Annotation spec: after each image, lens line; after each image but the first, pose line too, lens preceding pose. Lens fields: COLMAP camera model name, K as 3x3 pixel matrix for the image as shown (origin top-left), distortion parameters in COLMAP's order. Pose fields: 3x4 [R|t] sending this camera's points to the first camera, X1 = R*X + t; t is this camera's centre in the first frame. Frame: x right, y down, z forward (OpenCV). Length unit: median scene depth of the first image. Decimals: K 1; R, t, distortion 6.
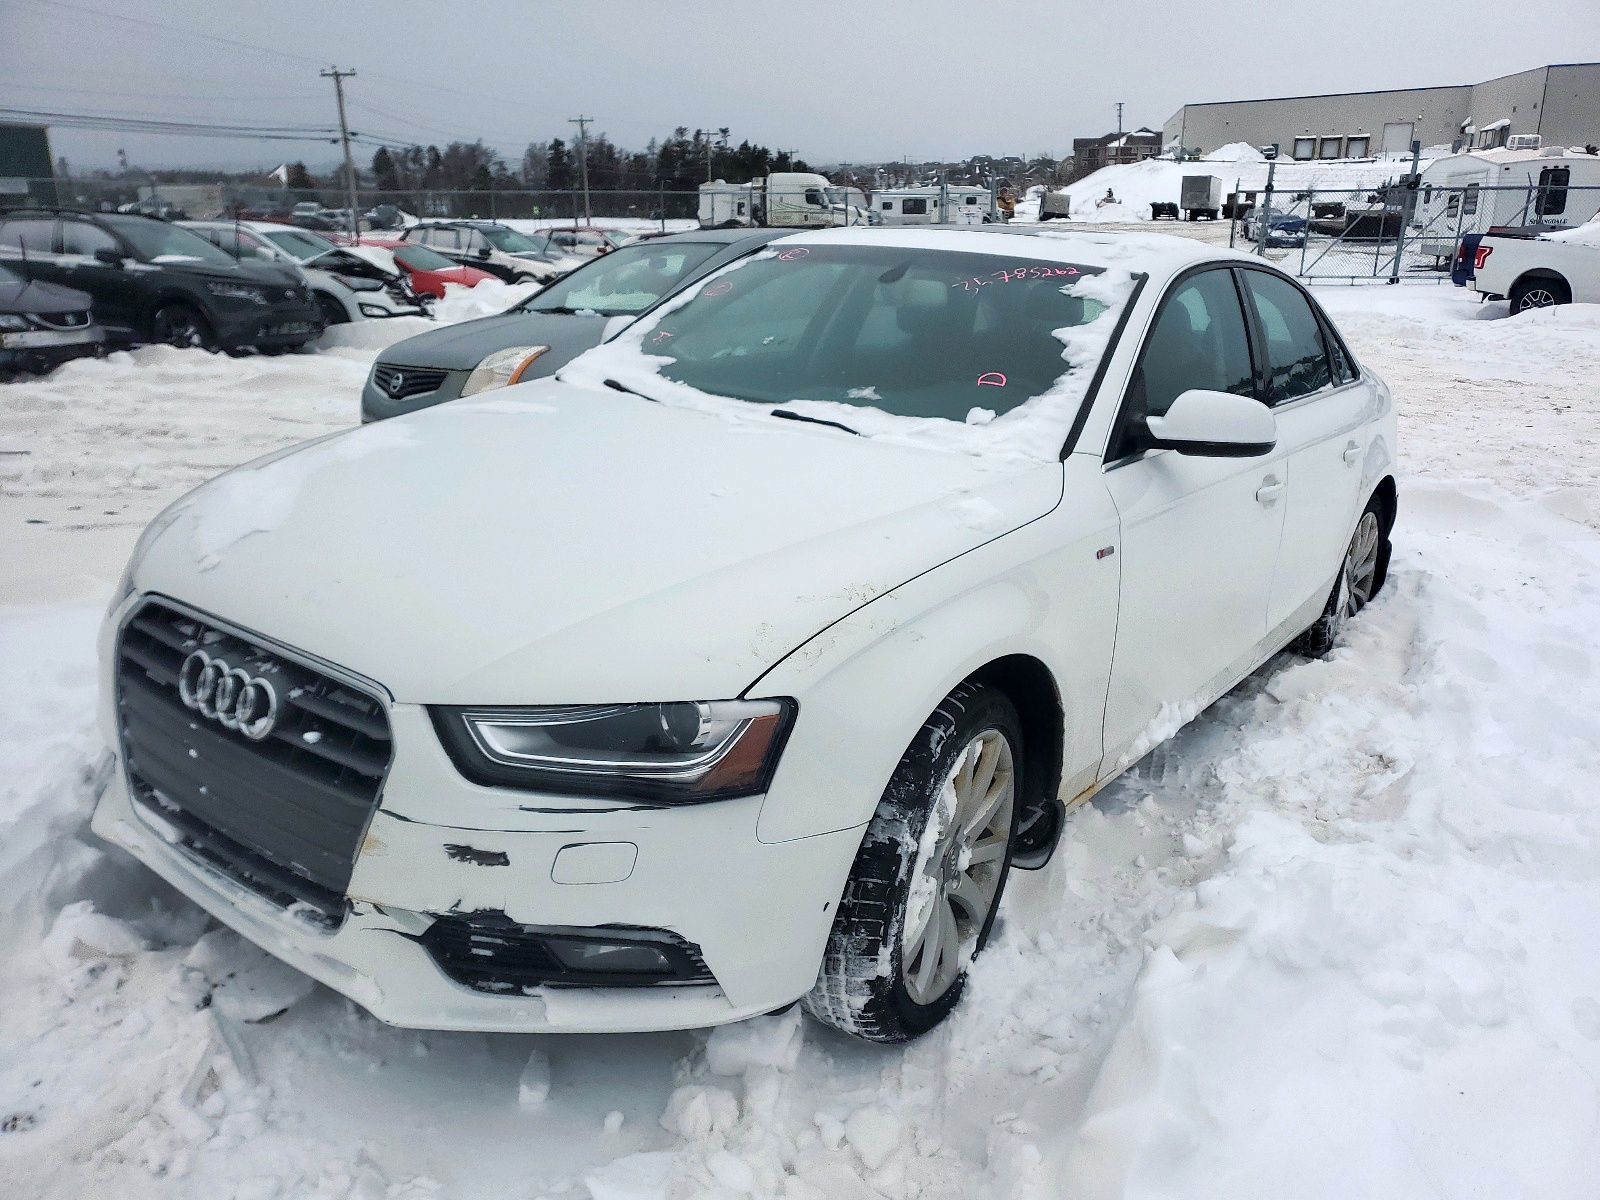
lens RADIAL K [[1235.6, 0, 801.6], [0, 1235.6, 620.0], [0, 0, 1]] dist [0.025961, -0.015652]
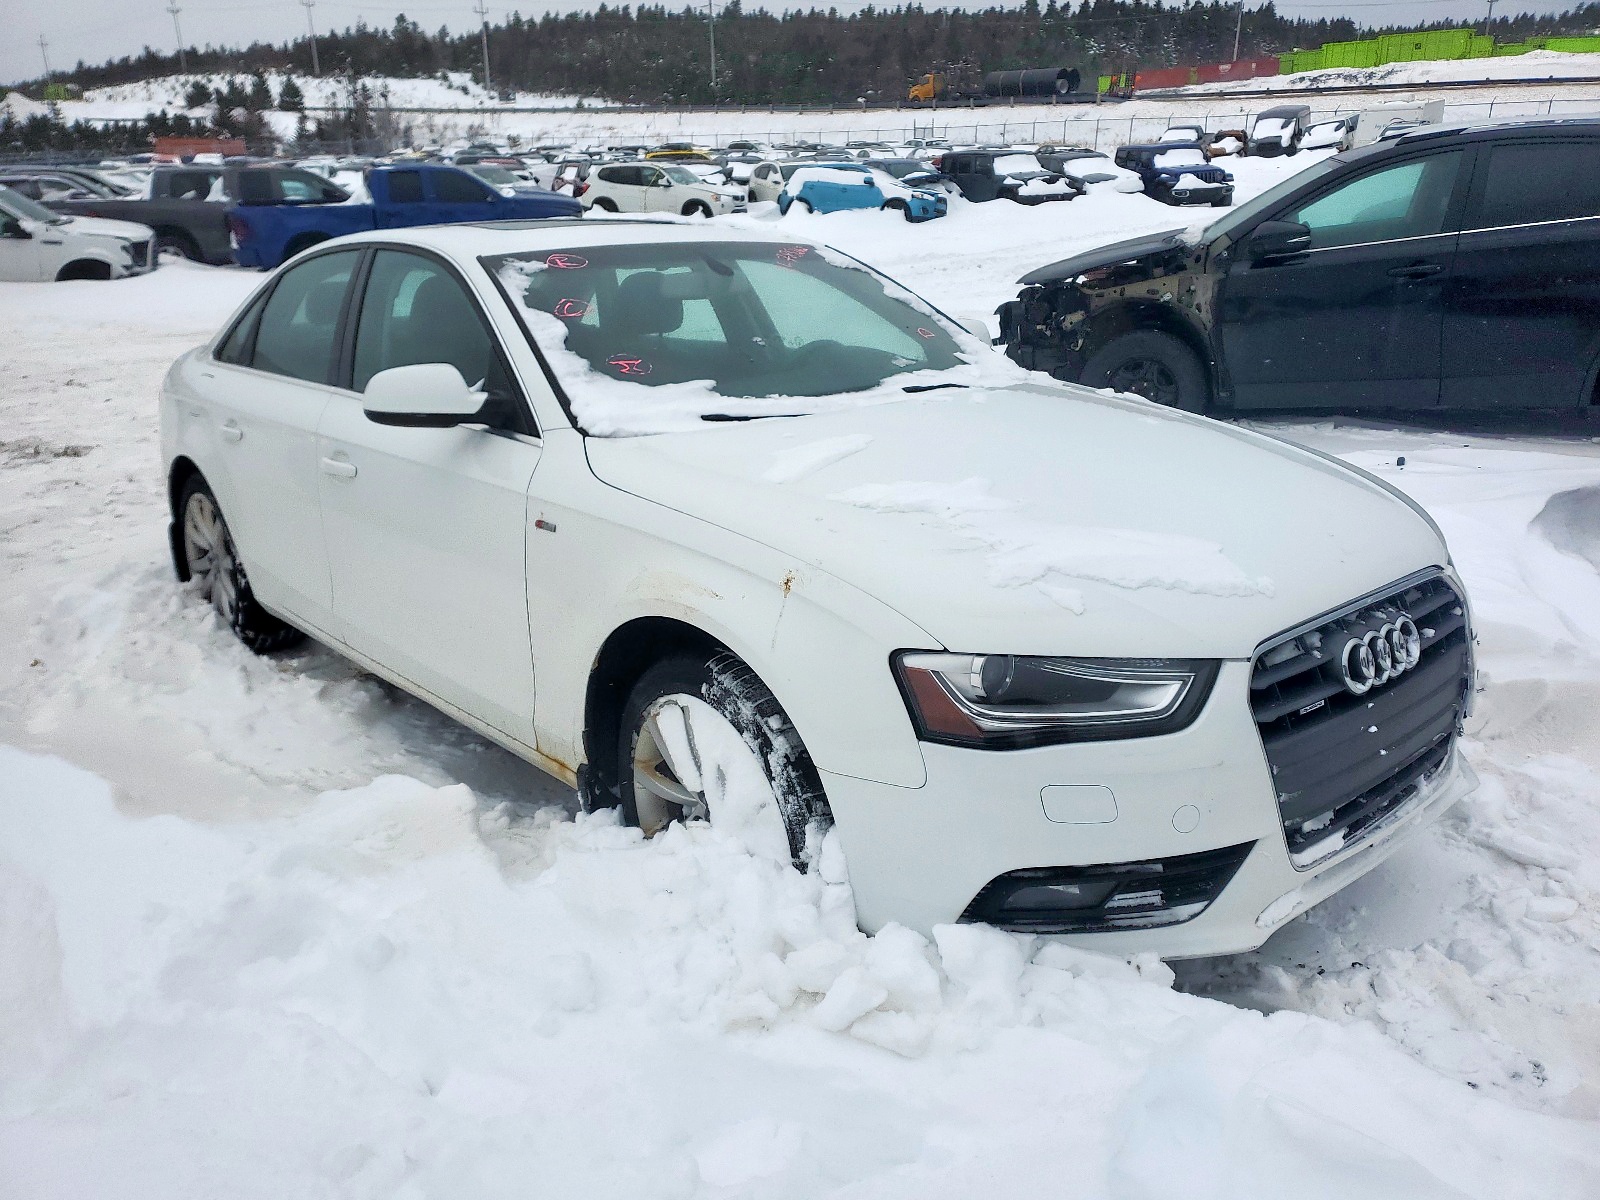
lens RADIAL K [[1235.6, 0, 801.6], [0, 1235.6, 620.0], [0, 0, 1]] dist [0.025961, -0.015652]
pose [[0.206306, -0.356727, 0.911144, -1.488397], [0.339446, 0.899441, 0.275285, -0.425594], [-0.917722, 0.252491, 0.306649, 1.071473]]
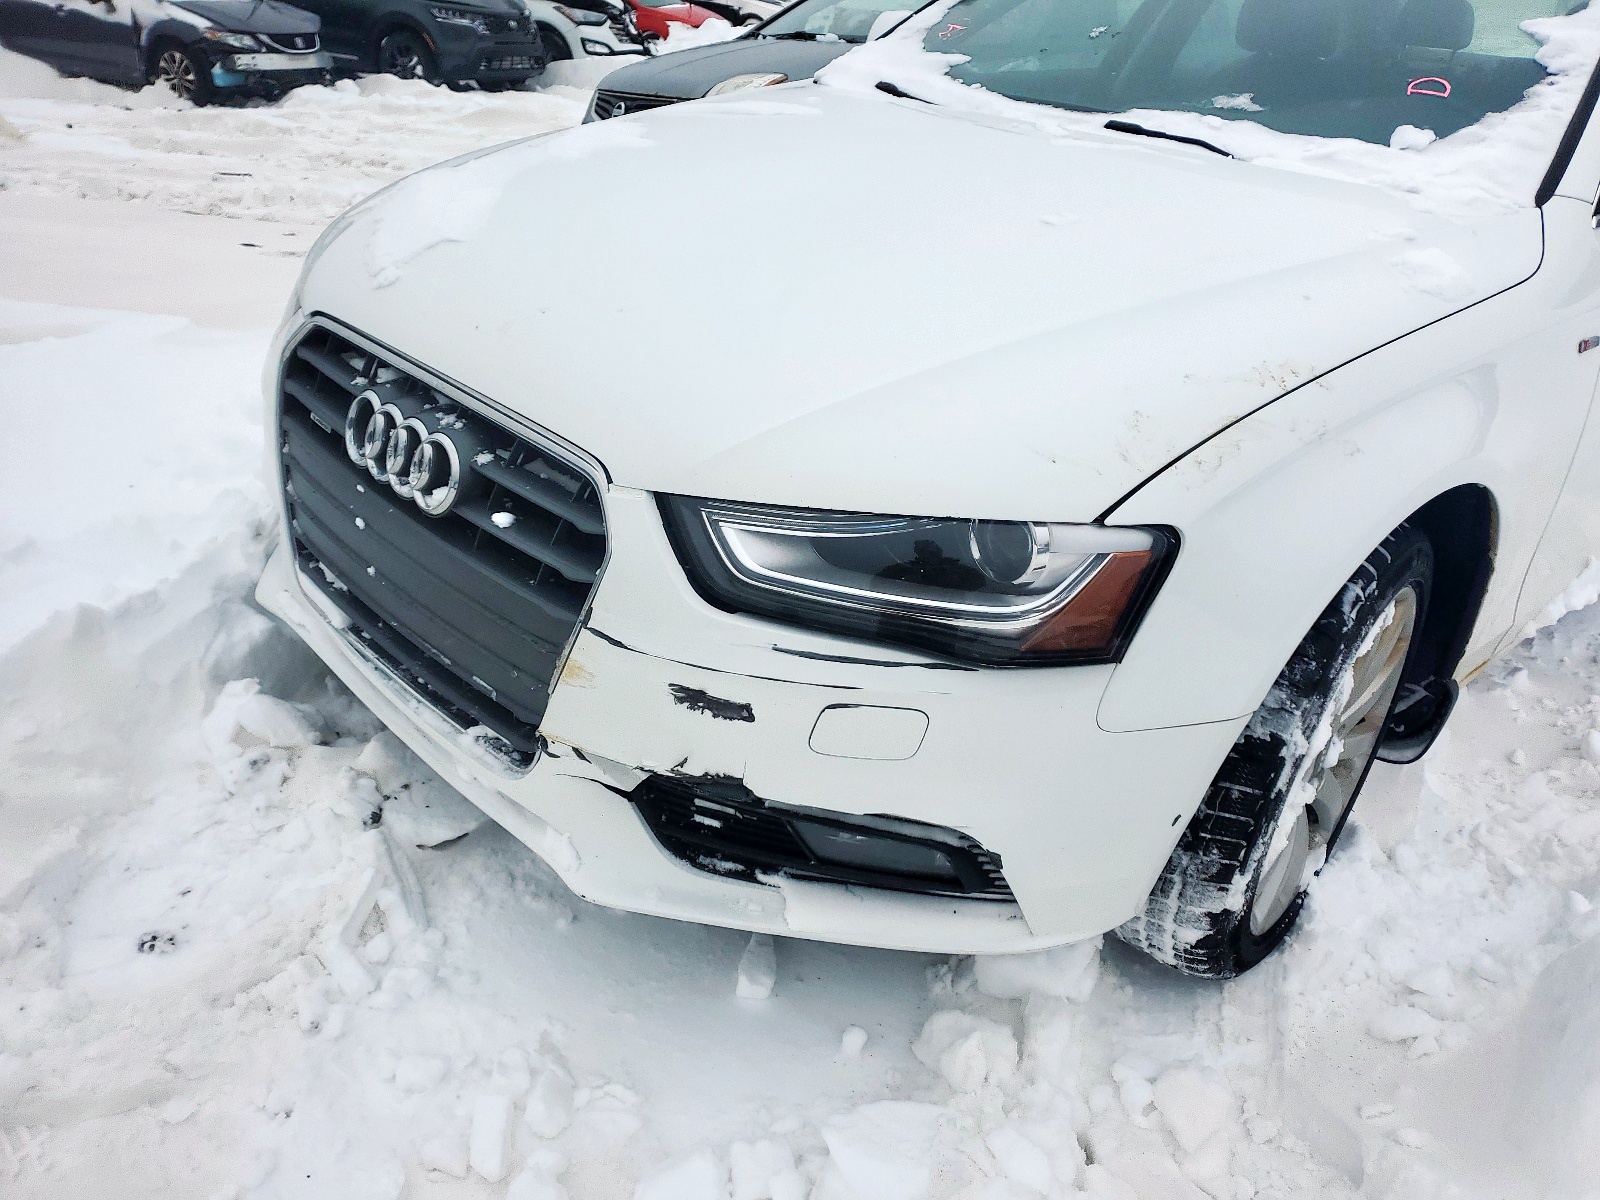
lens RADIAL K [[1235.6, 0, 801.6], [0, 1235.6, 620.0], [0, 0, 1]] dist [0.025961, -0.015652]
pose [[0.984601, 0.099466, -0.143762, -0.092309], [-0.073113, 0.981277, 0.178186, 0.006873], [0.158793, -0.164931, 0.973438, 0.262096]]
